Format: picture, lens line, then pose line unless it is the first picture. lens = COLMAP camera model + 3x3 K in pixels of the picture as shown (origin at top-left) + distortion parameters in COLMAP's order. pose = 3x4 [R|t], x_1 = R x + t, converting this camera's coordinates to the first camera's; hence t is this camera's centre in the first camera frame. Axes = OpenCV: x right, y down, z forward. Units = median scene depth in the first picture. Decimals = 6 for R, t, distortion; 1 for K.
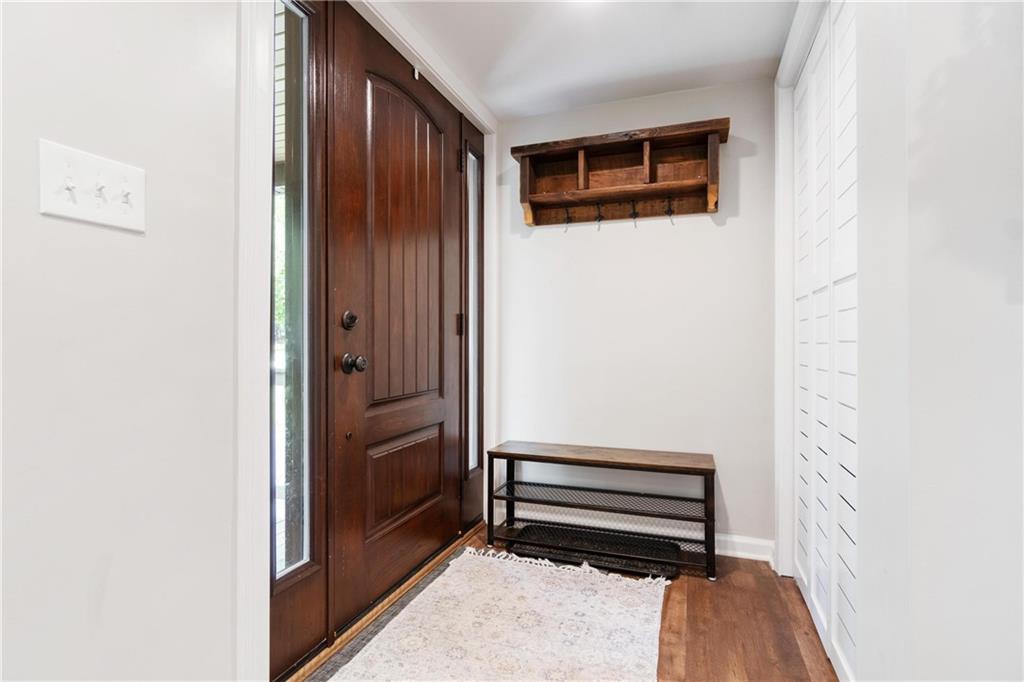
lens RADIAL K [[526.1, 0, 517.4], [0, 526.1, 346.3], [0, 0, 1]] dist [-0.004400, -0.000498]
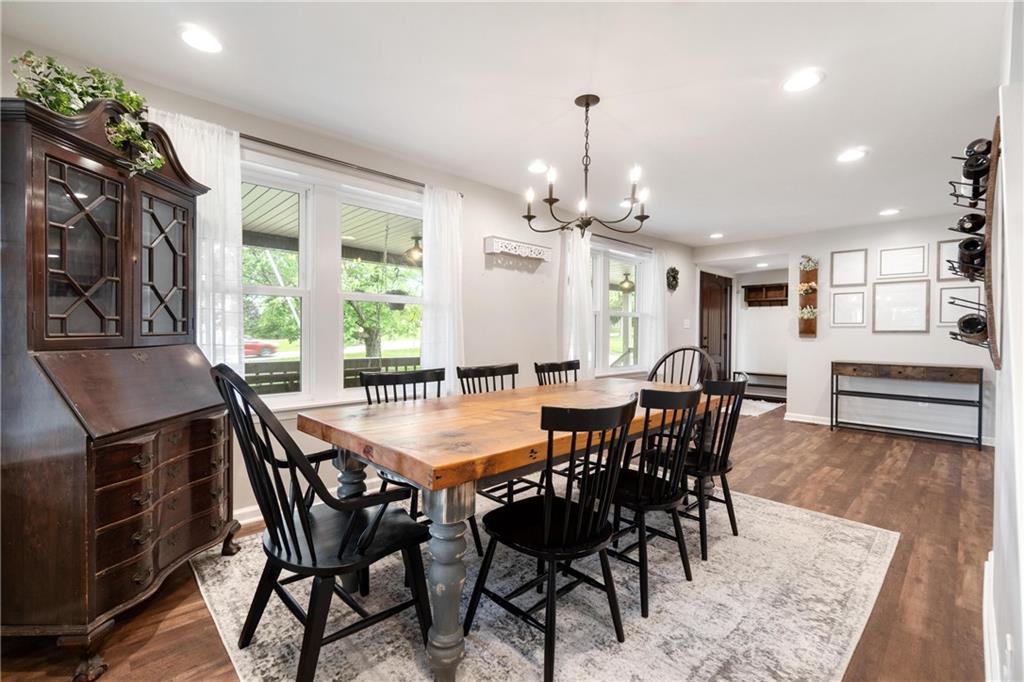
lens RADIAL K [[456.0, 0, 510.4], [0, 456.0, 338.5], [0, 0, 1]] dist [0.003138, -0.002197]
pose [[0.898709, 0.010870, -0.438412, -0.058439], [-0.013368, 0.999907, -0.002611, 0.000705], [0.438343, 0.008207, 0.898771, -2.355606]]
